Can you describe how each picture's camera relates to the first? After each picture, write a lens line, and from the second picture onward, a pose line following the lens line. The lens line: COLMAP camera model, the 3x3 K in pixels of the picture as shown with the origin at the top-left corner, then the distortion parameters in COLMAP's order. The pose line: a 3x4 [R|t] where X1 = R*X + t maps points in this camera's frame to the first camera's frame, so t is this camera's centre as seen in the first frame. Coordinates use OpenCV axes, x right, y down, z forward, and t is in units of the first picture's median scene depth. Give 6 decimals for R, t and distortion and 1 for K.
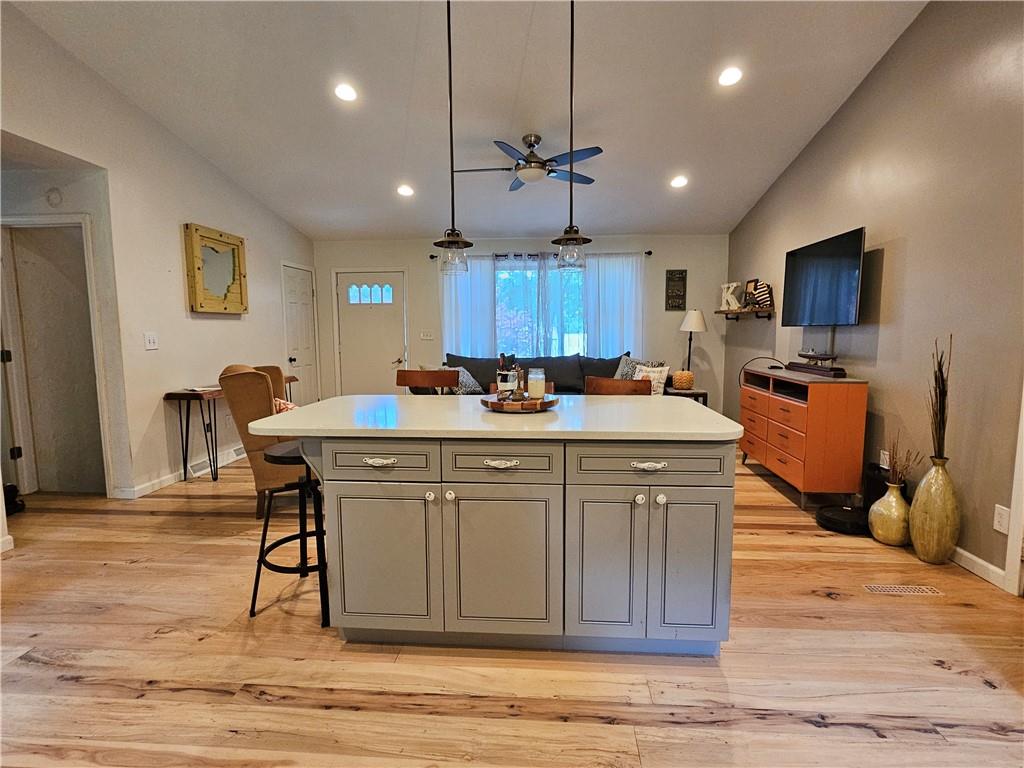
lens RADIAL K [[505.3, 0, 519.9], [0, 505.3, 384.2], [0, 0, 1]] dist [-0.002256, 0.000265]
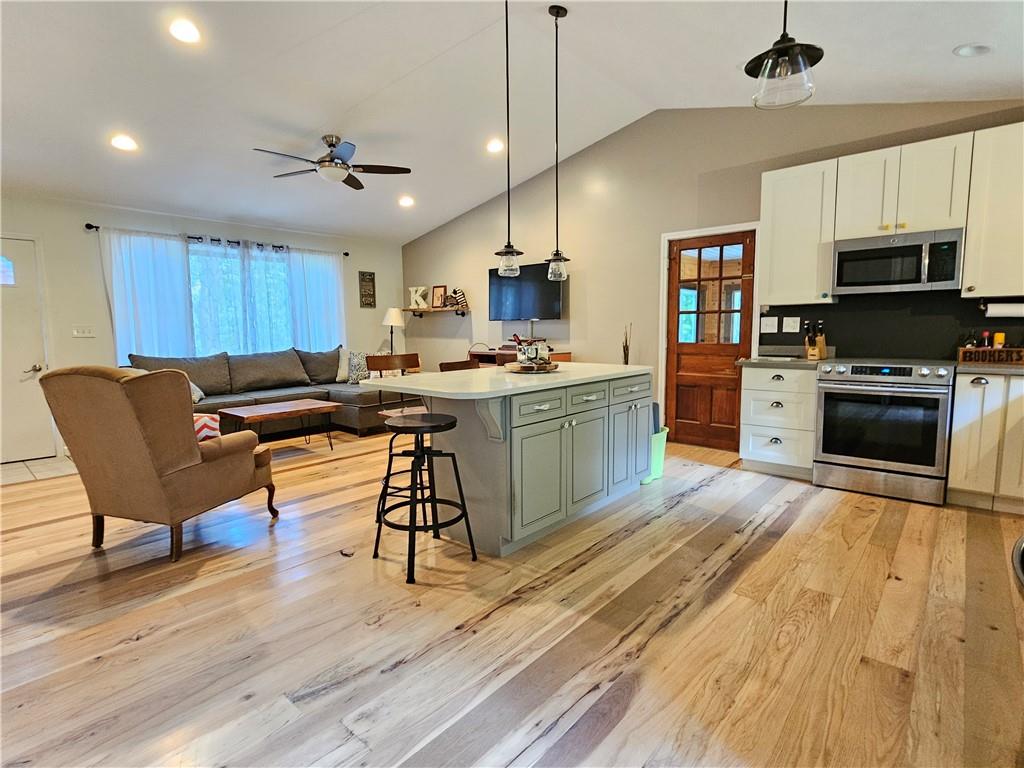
lens RADIAL K [[513.2, 0, 512.0], [0, 513.2, 384.0], [0, 0, 1]] dist [-0.000249, -0.000449]
pose [[0.604574, -0.088067, 0.791665, -0.887933], [0.091009, 0.994998, 0.041185, 0.012778], [-0.791333, 0.047149, 0.609565, 0.113715]]
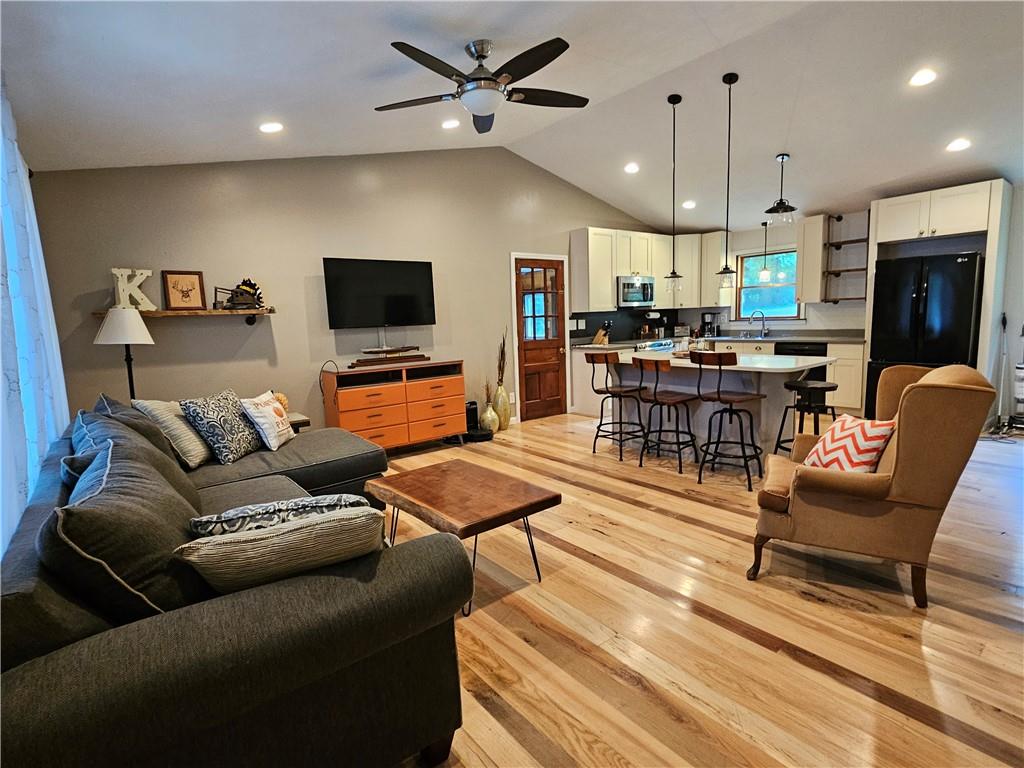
lens RADIAL K [[513.2, 0, 512.0], [0, 513.2, 384.0], [0, 0, 1]] dist [-0.000249, -0.000449]
pose [[-0.677405, -0.063810, 0.732837, -0.746557], [0.119243, 0.973530, 0.194991, -0.243856], [-0.725881, 0.219473, -0.651865, 2.117383]]
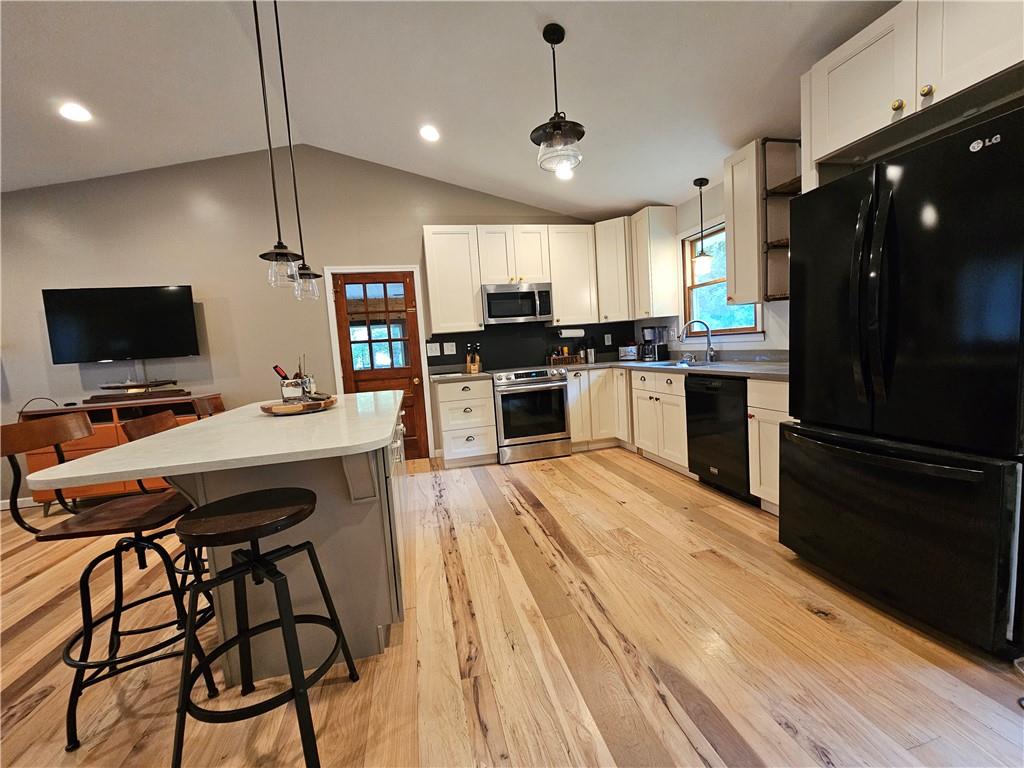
lens RADIAL K [[421.2, 0, 512.0], [0, 421.2, 384.0], [0, 0, 1]] dist [0.001017, 0.000054]
pose [[-0.301381, -0.058636, 0.951699, -0.779408], [0.168304, 0.979164, 0.113626, -0.030957], [-0.938533, 0.194420, -0.285233, 0.604335]]
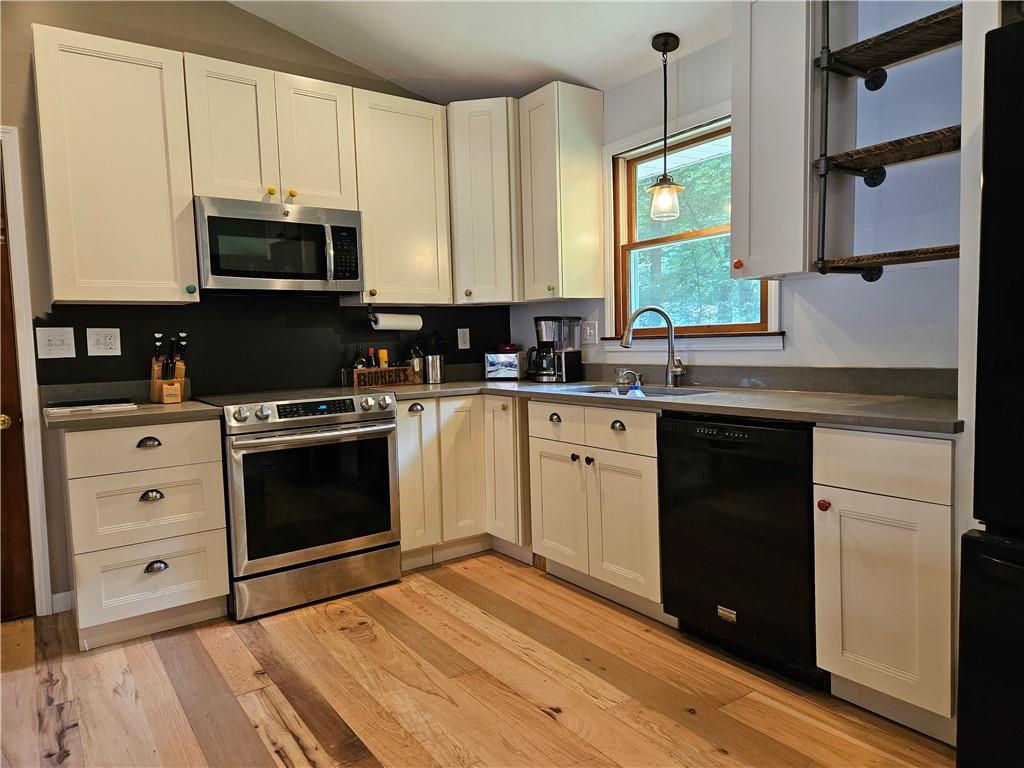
lens RADIAL K [[683.1, 0, 512.0], [0, 683.1, 384.0], [0, 0, 1]] dist [0.077708, -0.066324]
pose [[-0.637122, -0.026919, 0.770293, -0.444523], [0.111303, 0.985702, 0.126508, -0.023358], [-0.762684, 0.166337, -0.625016, 0.551093]]
